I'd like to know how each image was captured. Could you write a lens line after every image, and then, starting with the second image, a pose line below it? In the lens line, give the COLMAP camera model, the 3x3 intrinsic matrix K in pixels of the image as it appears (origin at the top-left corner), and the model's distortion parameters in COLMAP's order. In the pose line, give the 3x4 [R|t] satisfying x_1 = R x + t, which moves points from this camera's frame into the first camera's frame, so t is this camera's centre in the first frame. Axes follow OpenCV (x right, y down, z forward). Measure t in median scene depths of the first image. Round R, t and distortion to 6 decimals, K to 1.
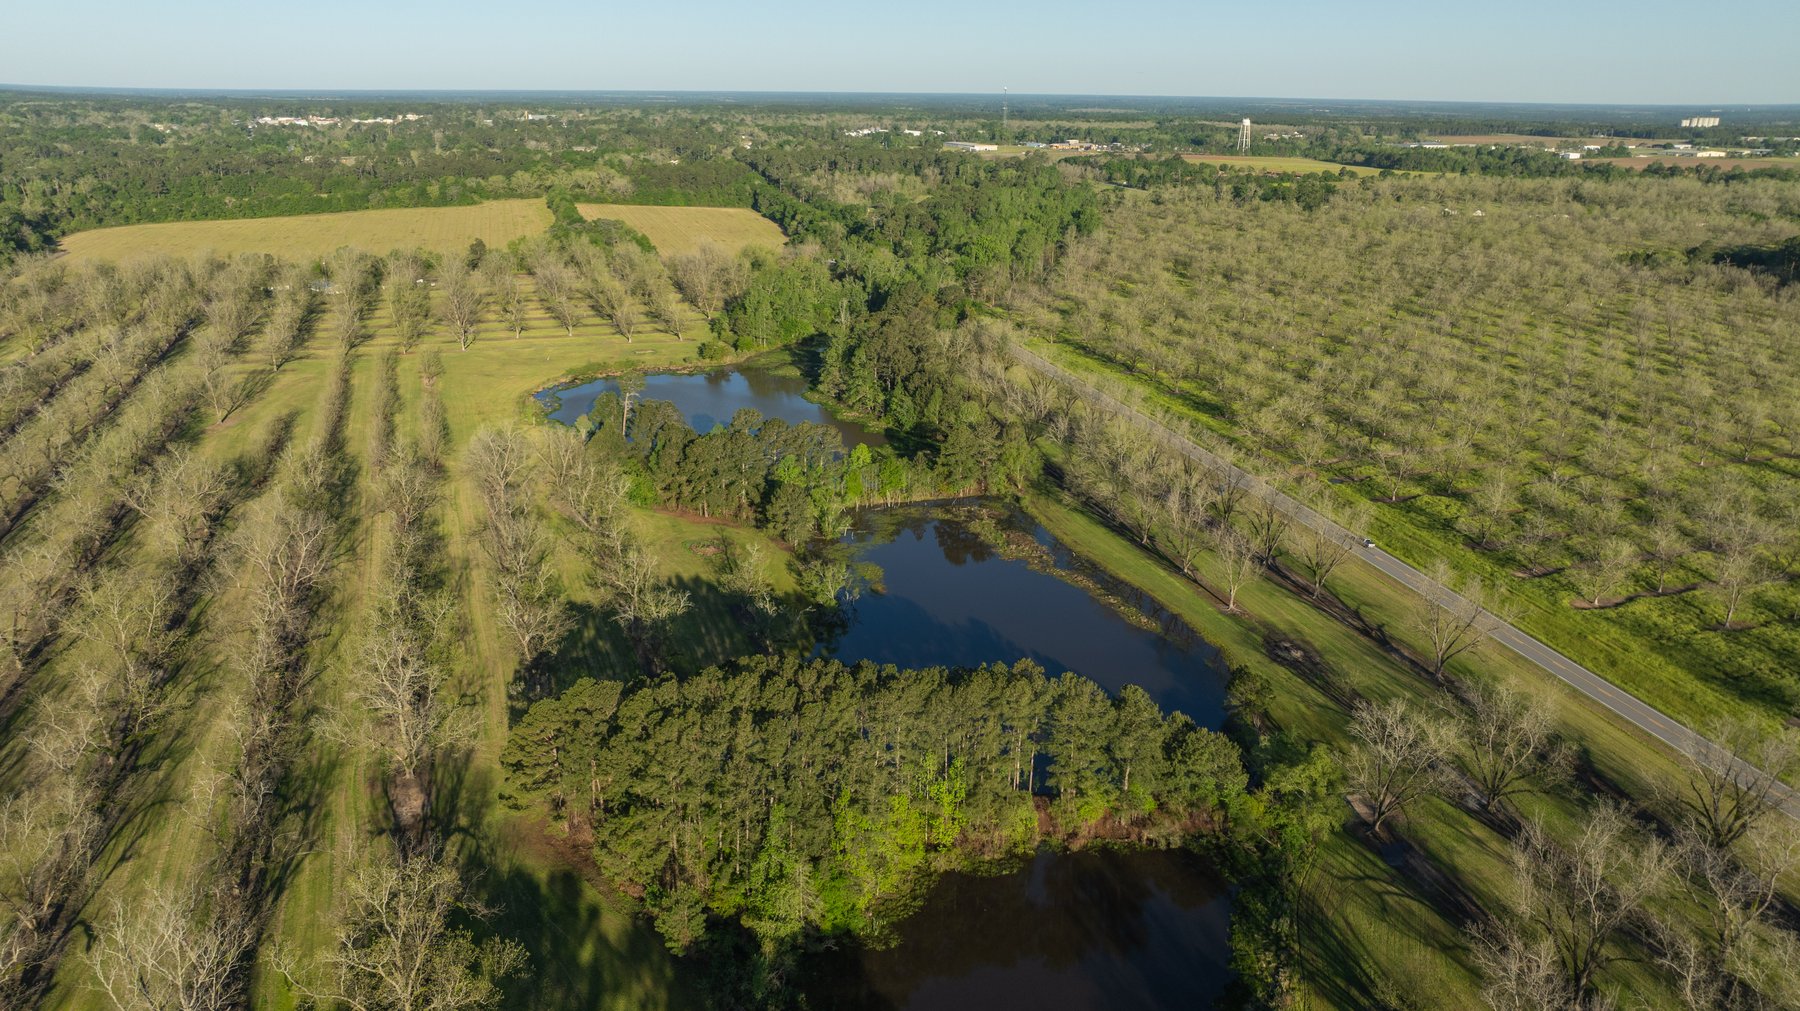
lens RADIAL K [[1264.2, 0, 900.0], [0, 1264.2, 505.5], [0, 0, 1]] dist [-0.019988, 0.004621]
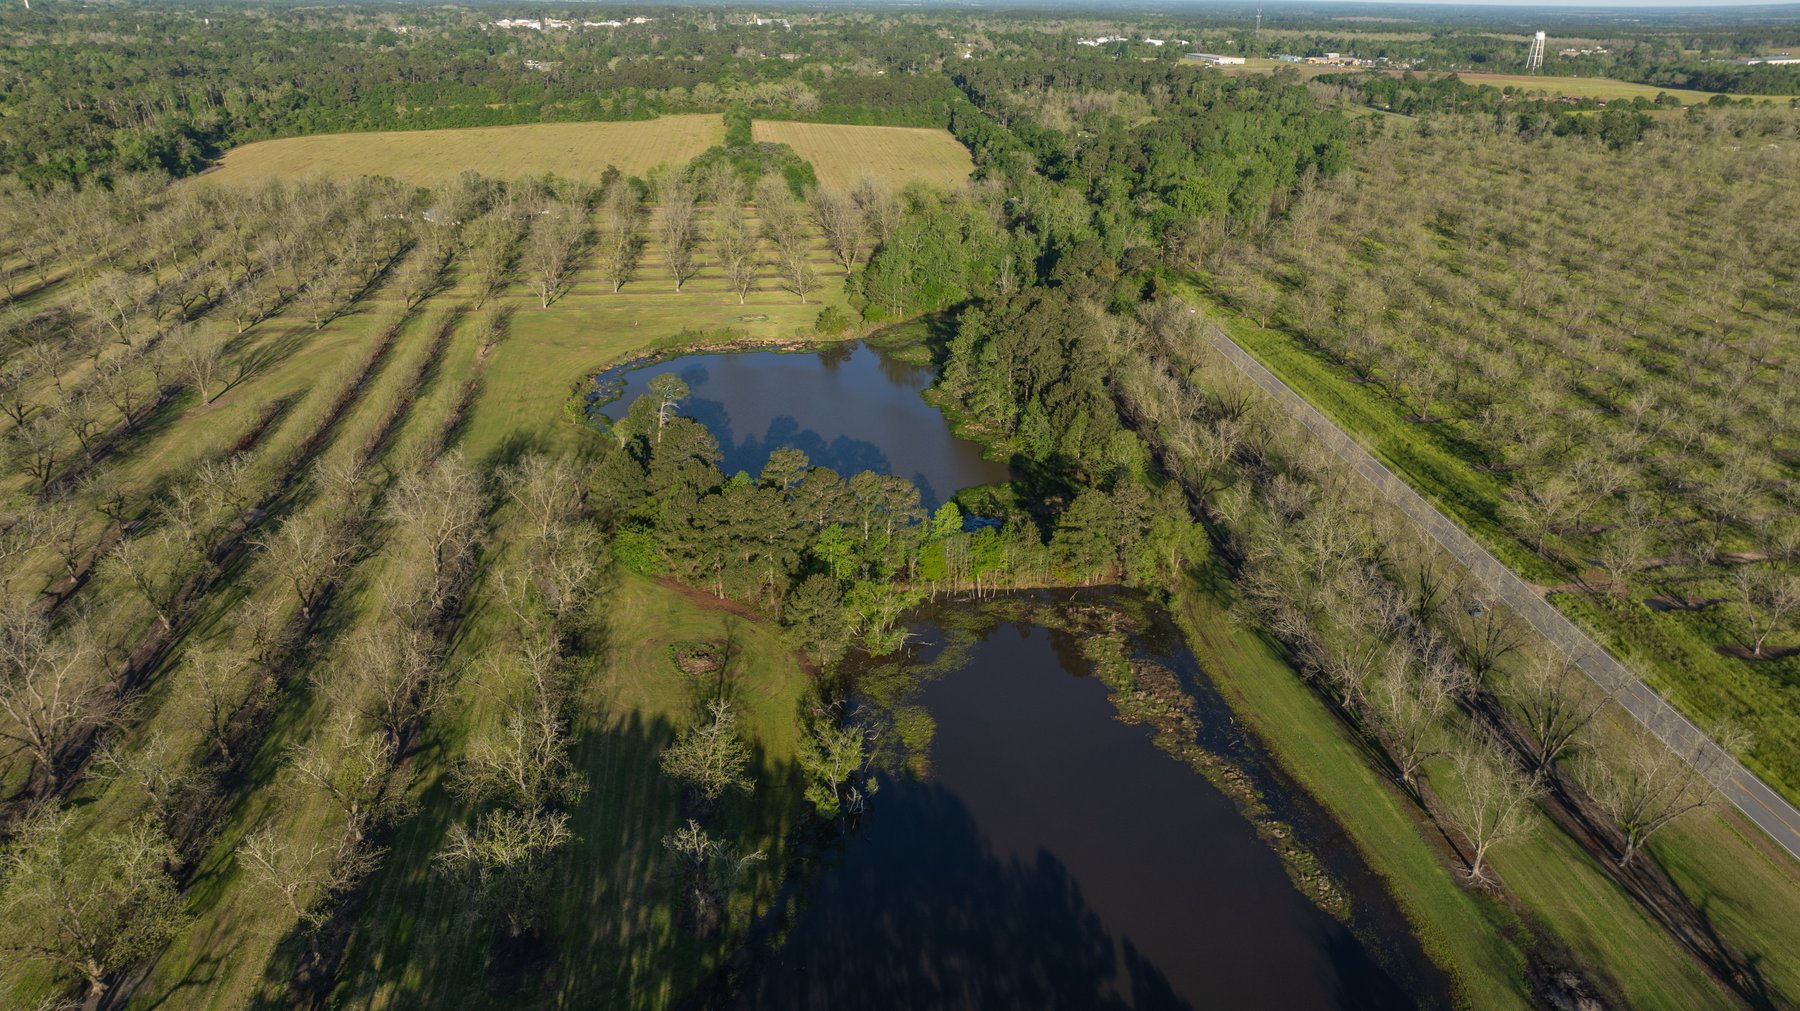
lens RADIAL K [[1264.2, 0, 900.0], [0, 1264.2, 505.5], [0, 0, 1]] dist [-0.019988, 0.004621]
pose [[0.982707, 0.072011, -0.170593, 0.048077], [-0.060404, 0.995553, 0.072283, -0.073085], [0.175039, -0.060728, 0.982687, 0.220557]]
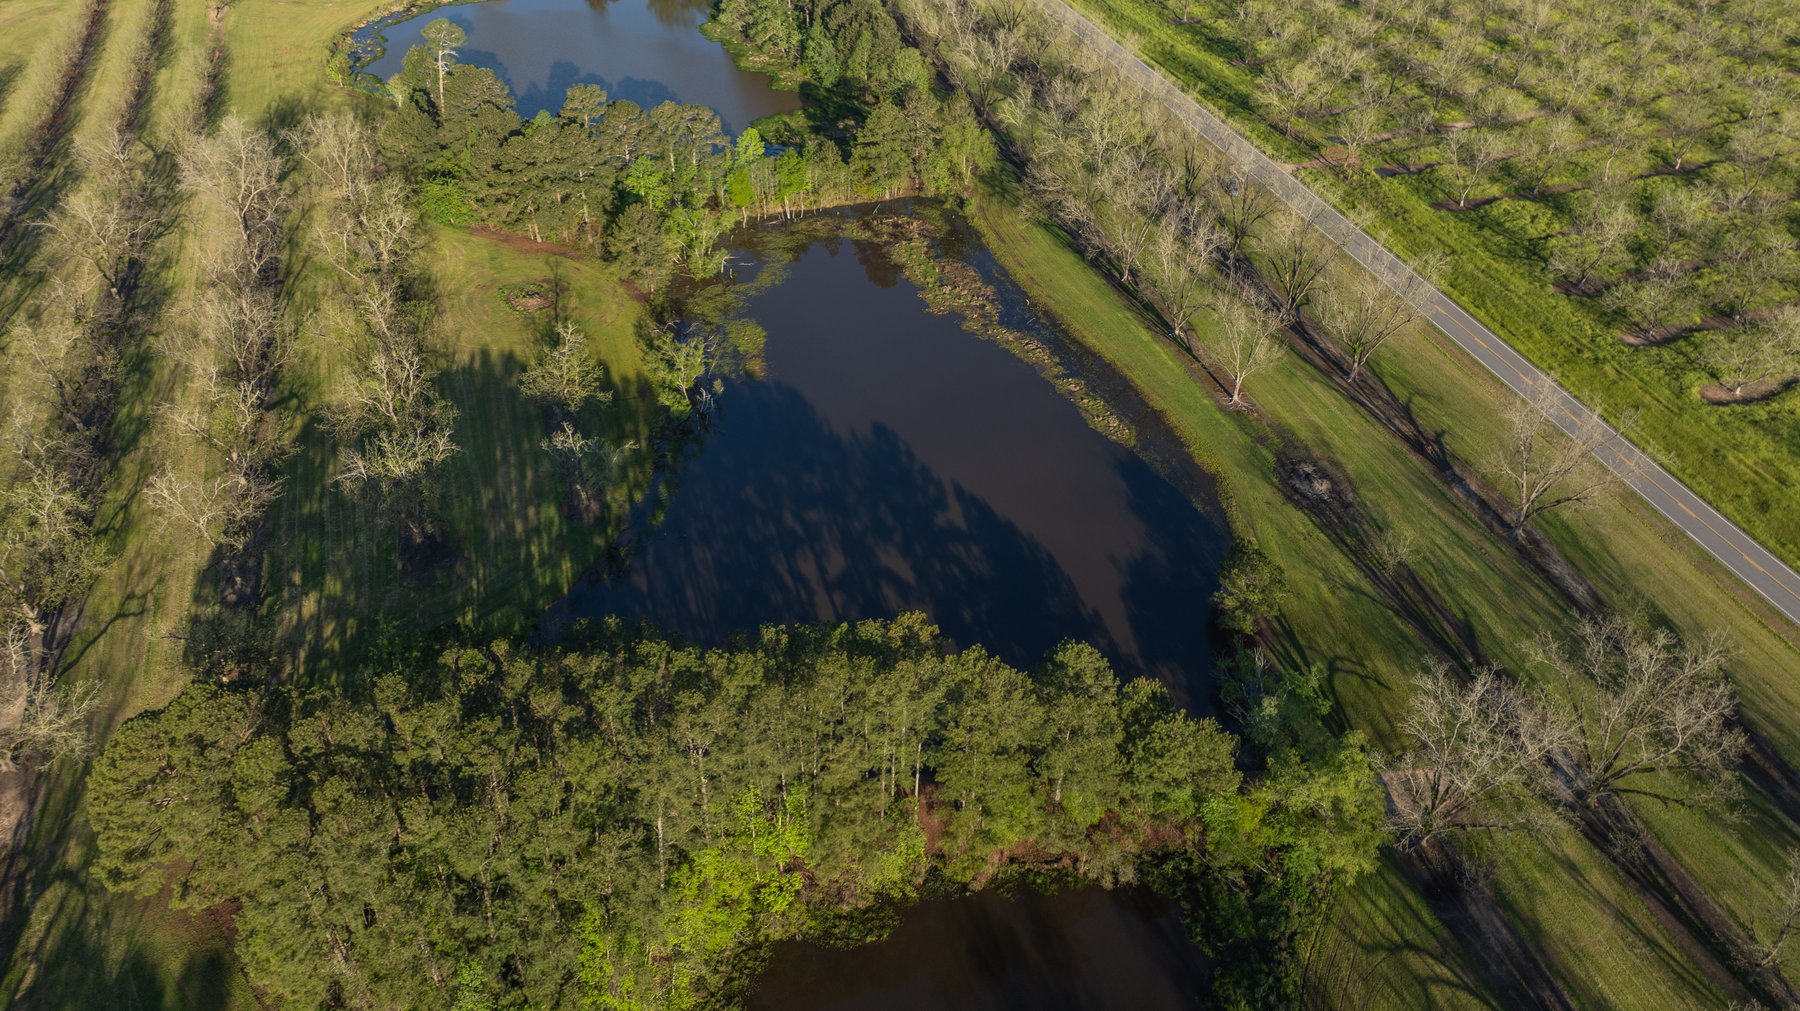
lens RADIAL K [[1264.2, 0, 900.0], [0, 1264.2, 505.5], [0, 0, 1]] dist [-0.019988, 0.004621]
pose [[0.999956, -0.009009, 0.002767, 0.039875], [0.007632, 0.946365, 0.323010, -0.058534], [-0.005528, -0.322975, 0.946391, 0.175161]]
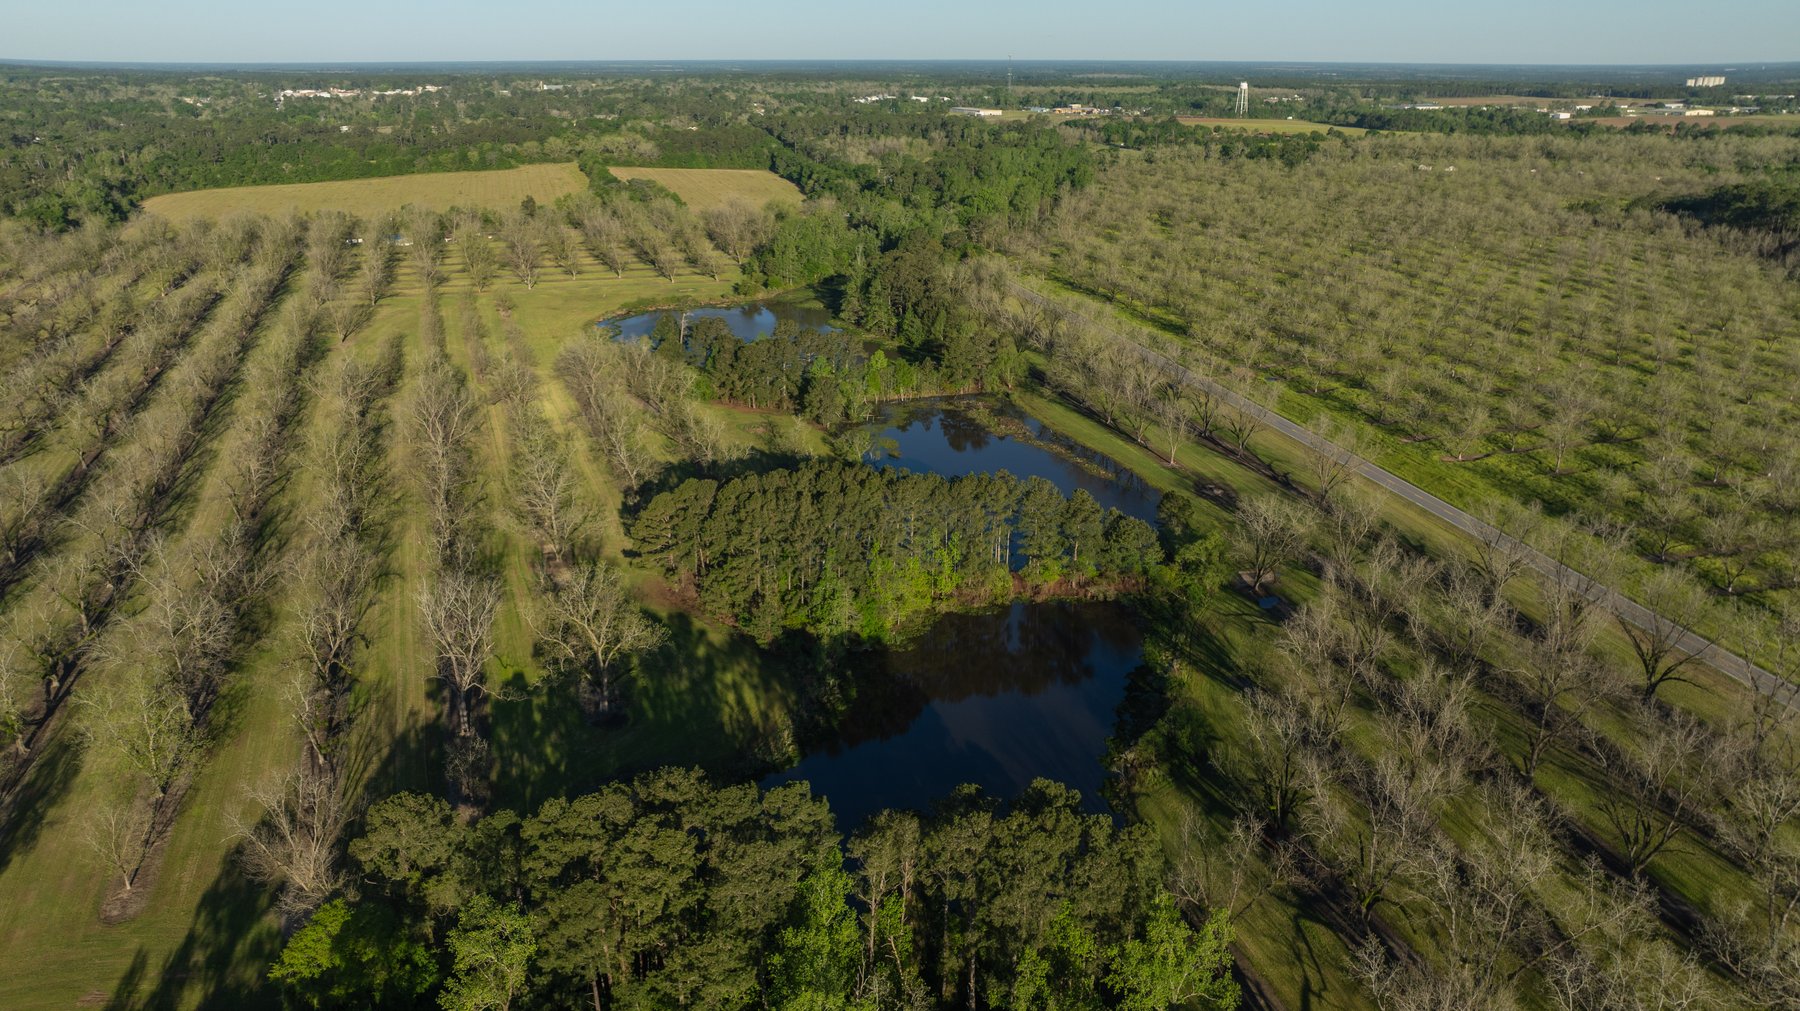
lens RADIAL K [[1264.2, 0, 900.0], [0, 1264.2, 505.5], [0, 0, 1]] dist [-0.019988, 0.004621]
pose [[0.999946, -0.006878, -0.007755, -0.001606], [0.007057, 0.999701, 0.023394, 0.054540], [0.007592, -0.023448, 0.999696, -0.166590]]
